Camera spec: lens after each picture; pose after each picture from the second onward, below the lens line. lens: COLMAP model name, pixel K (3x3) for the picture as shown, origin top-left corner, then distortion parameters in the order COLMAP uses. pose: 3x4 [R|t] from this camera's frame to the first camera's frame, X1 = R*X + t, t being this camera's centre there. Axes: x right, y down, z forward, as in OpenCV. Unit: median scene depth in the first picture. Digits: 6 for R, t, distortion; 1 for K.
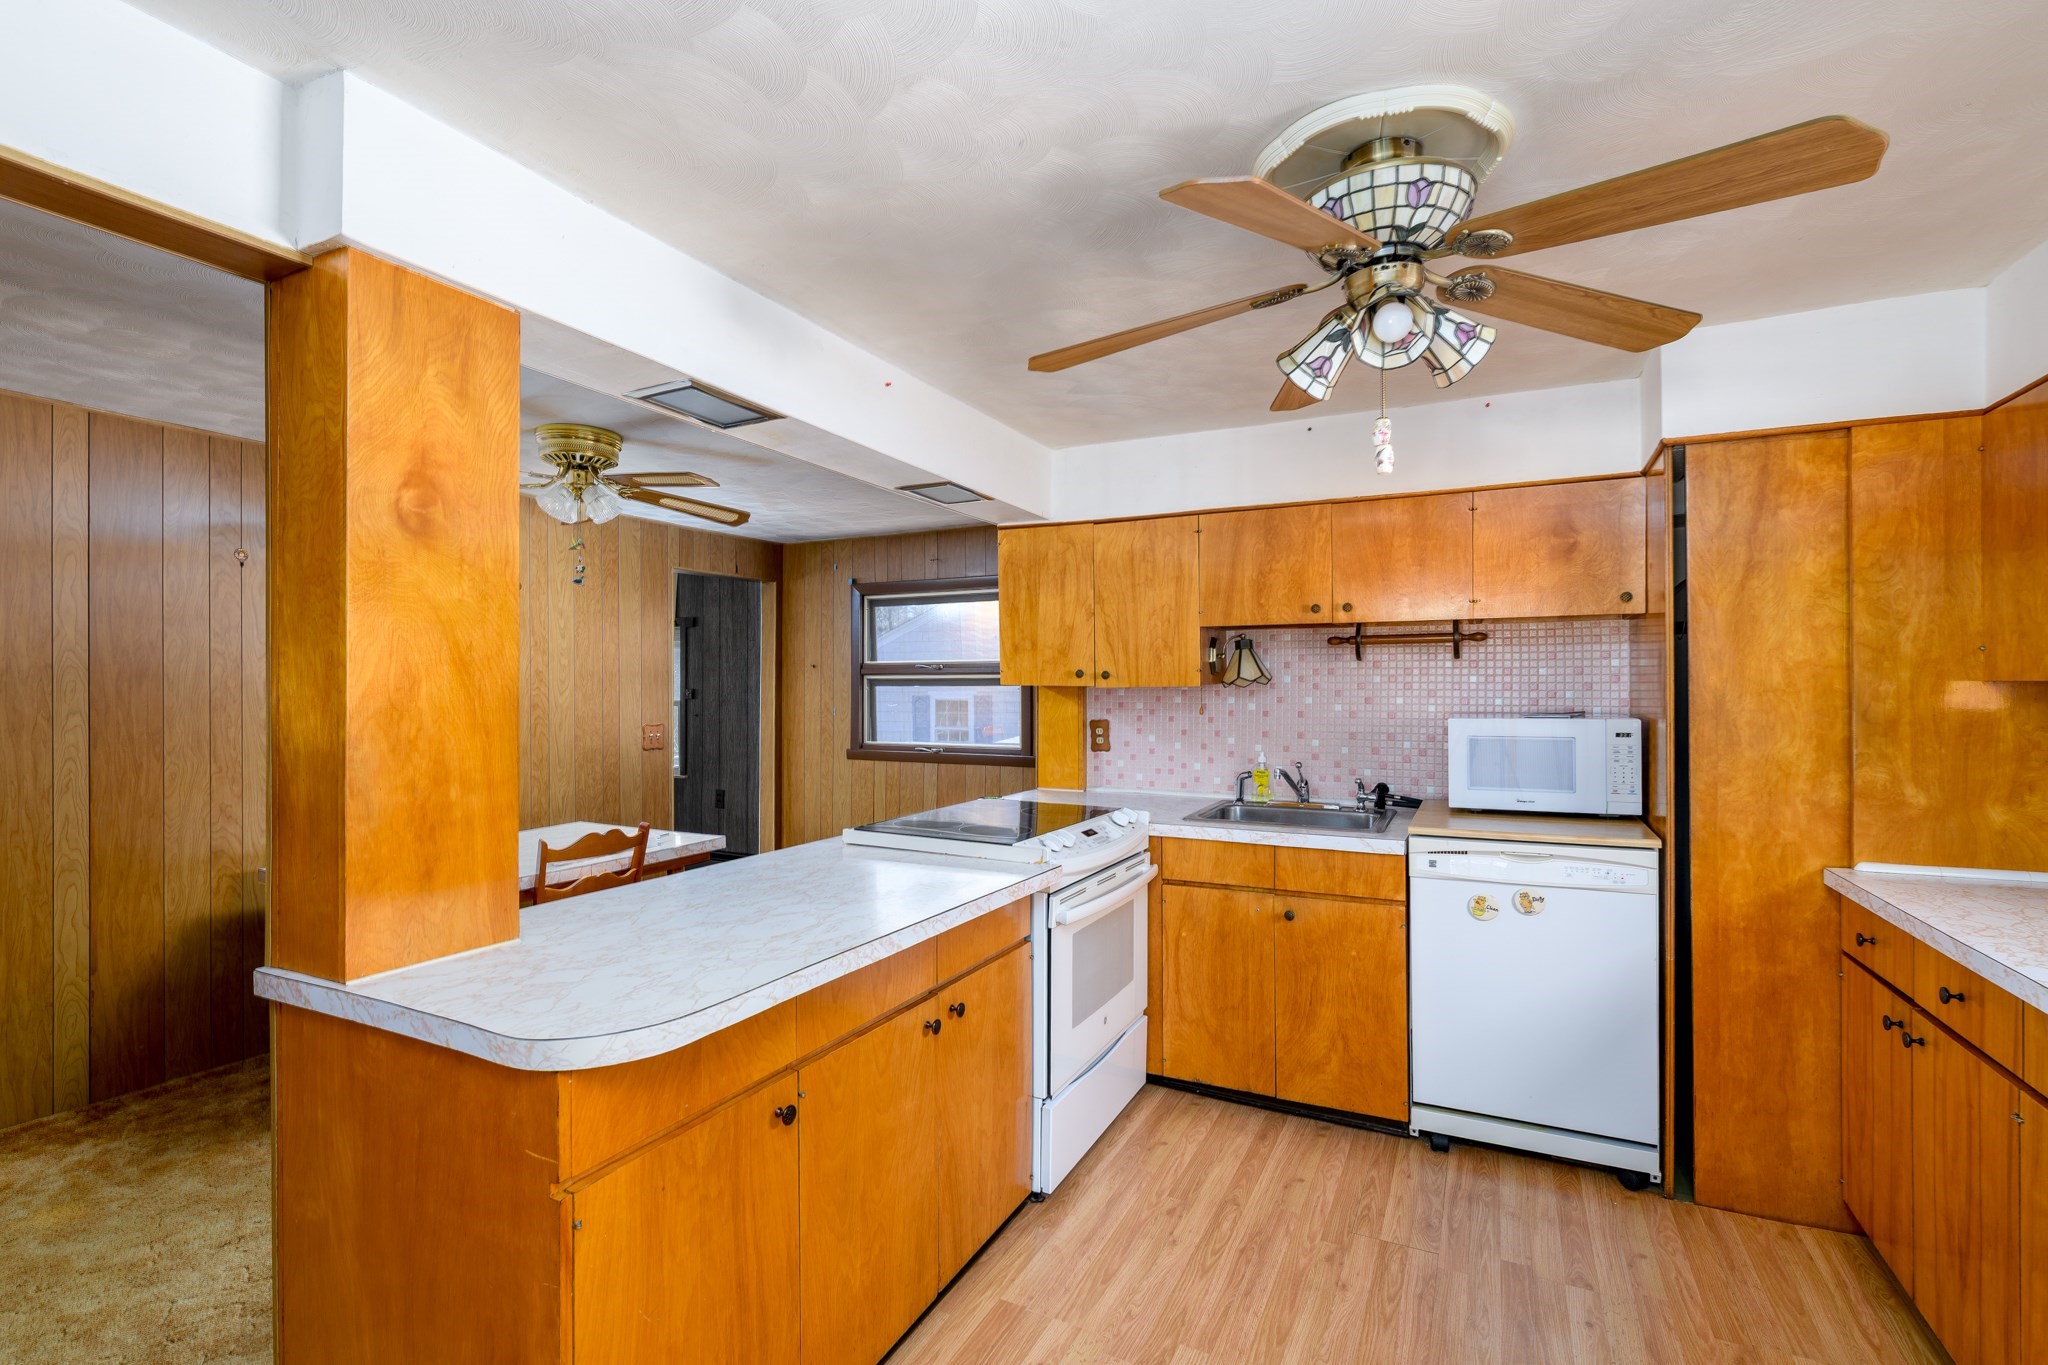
lens RADIAL K [[933.9, 0, 1018.0], [0, 933.9, 689.2], [0, 0, 1]] dist [0.000408, 0.000017]
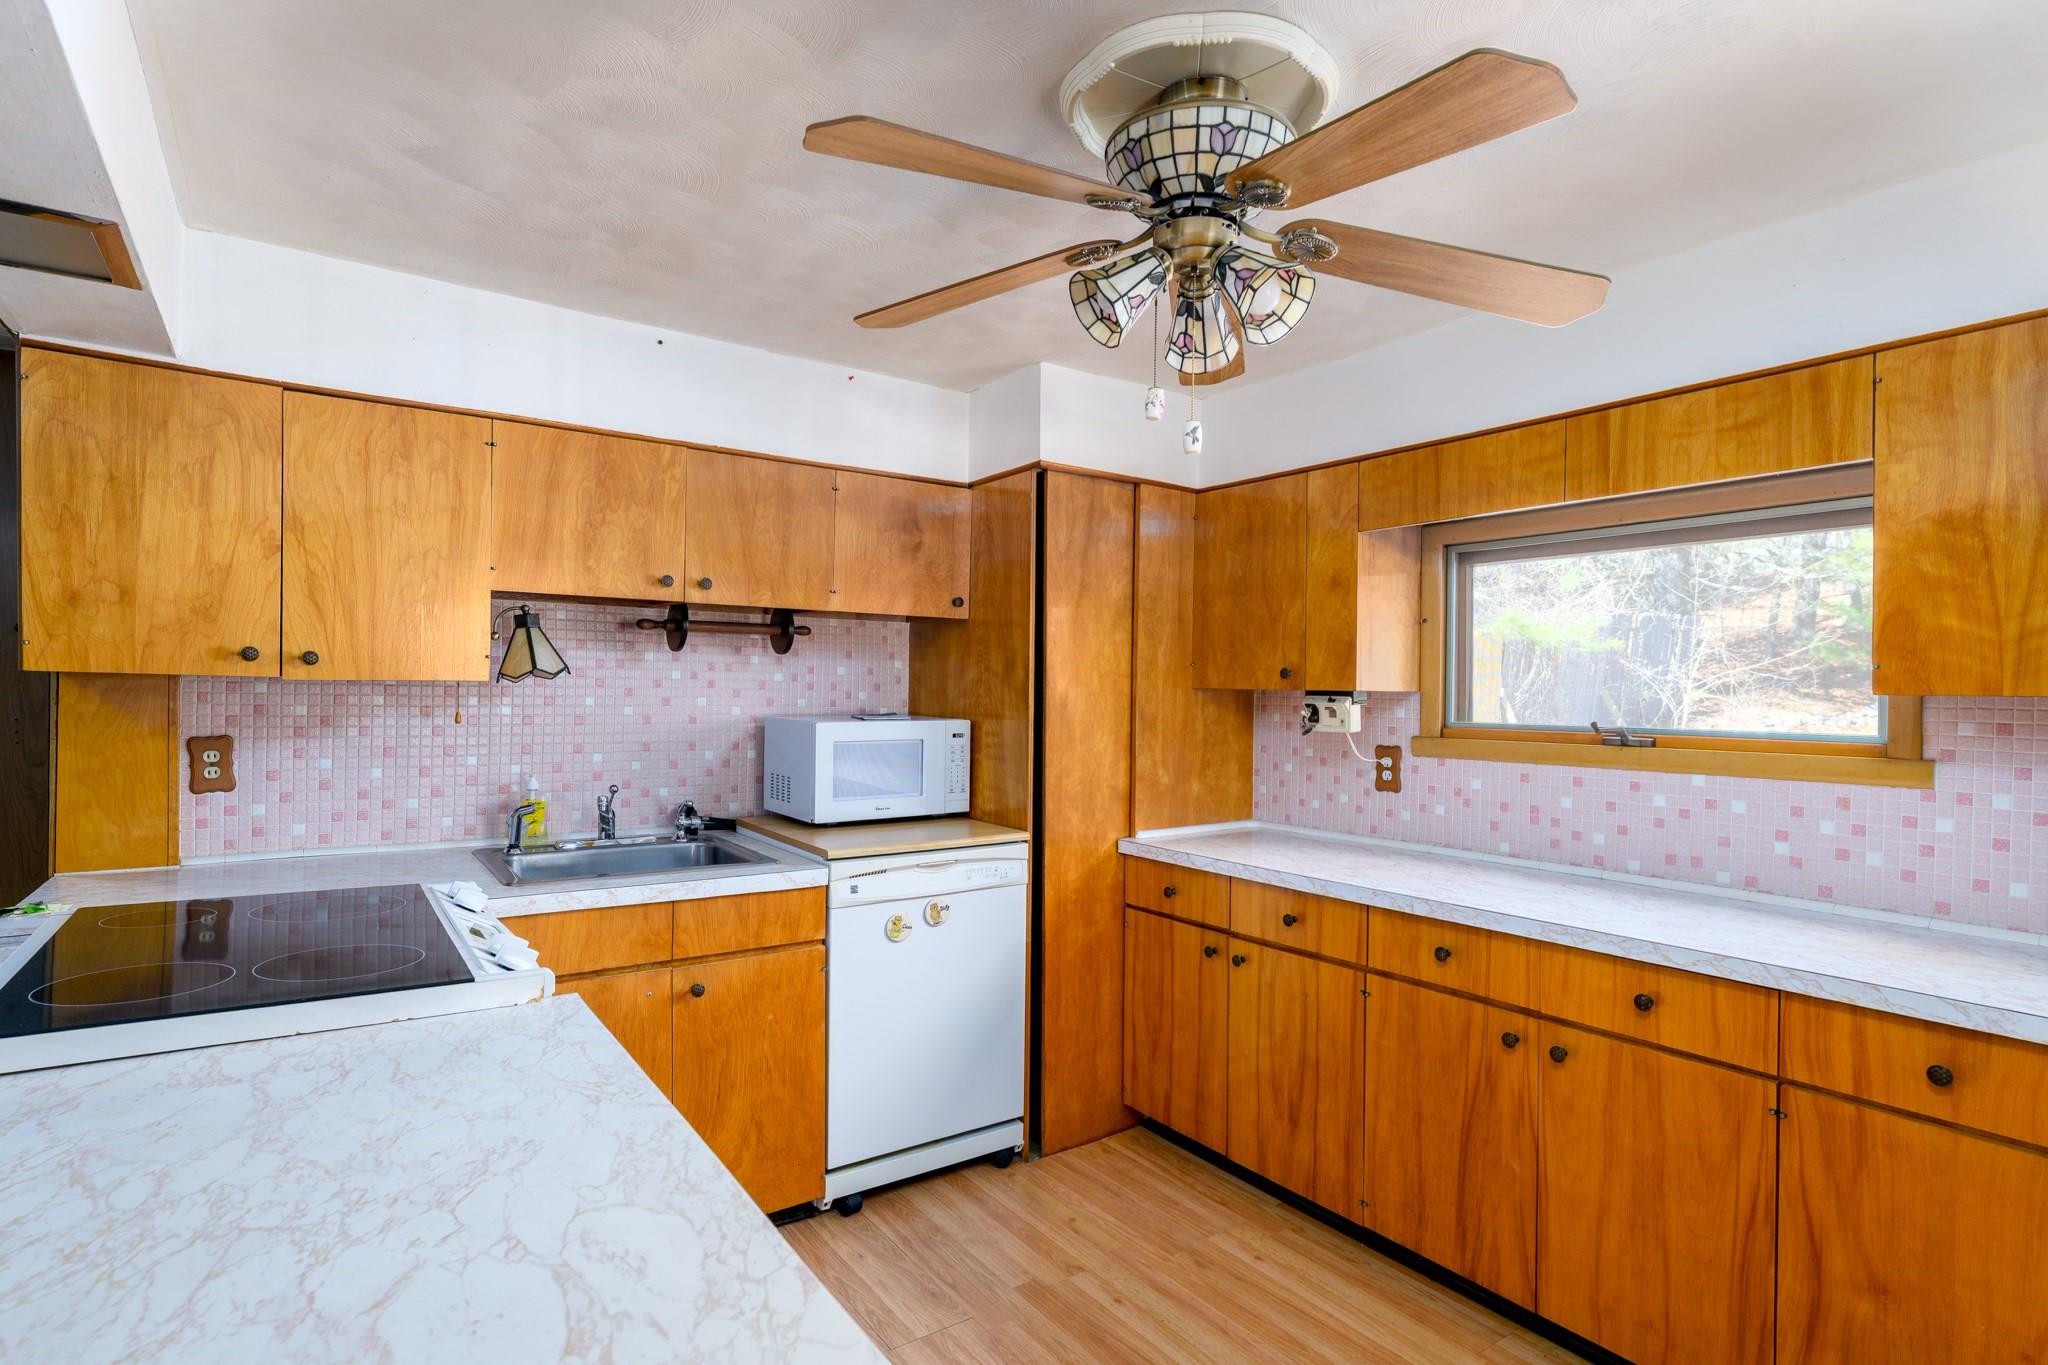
lens RADIAL K [[1038.2, 0, 1017.4], [0, 1038.2, 696.6], [0, 0, 1]] dist [-0.002427, -0.000115]
pose [[0.473143, 0.002418, 0.880982, -0.328113], [-0.012913, 0.999908, 0.004191, 0.000240], [-0.880891, -0.013359, 0.473130, 0.393365]]
